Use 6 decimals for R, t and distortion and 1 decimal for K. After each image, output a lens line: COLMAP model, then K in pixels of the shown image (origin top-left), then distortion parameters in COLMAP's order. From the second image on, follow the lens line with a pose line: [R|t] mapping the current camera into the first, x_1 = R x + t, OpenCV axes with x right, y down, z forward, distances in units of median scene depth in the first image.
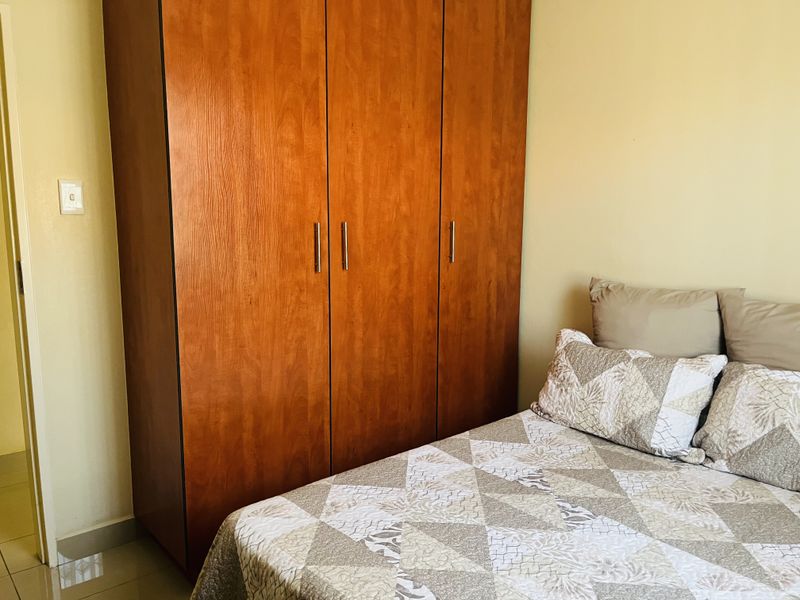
lens RADIAL K [[604.7, 0, 397.7], [0, 604.7, 300.5], [0, 0, 1]] dist [-0.000668, 0.002195]
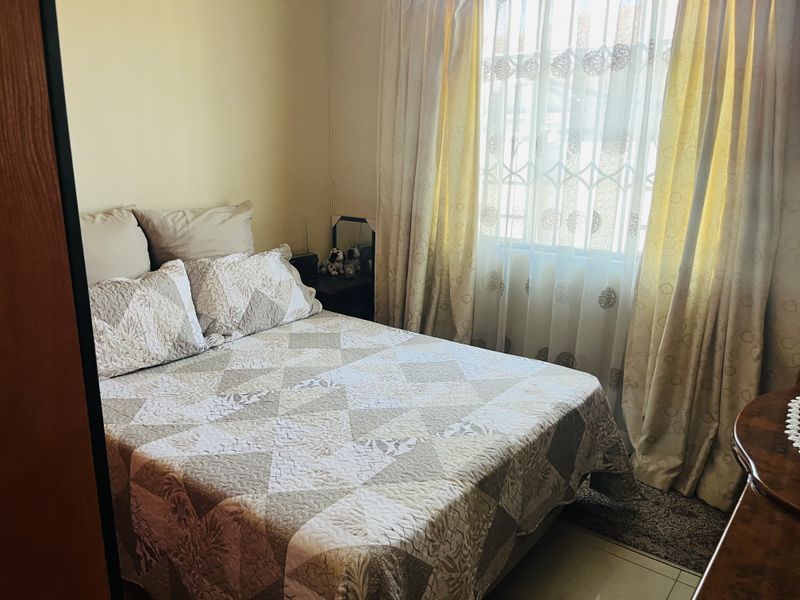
lens RADIAL K [[604.7, 0, 397.2], [0, 604.7, 298.4], [0, 0, 1]] dist [-0.000668, 0.002195]
pose [[-0.193302, -0.244726, 0.950128, -0.760848], [0.126178, 0.954151, 0.271433, -0.115030], [-0.972992, 0.172354, -0.153561, 0.852762]]
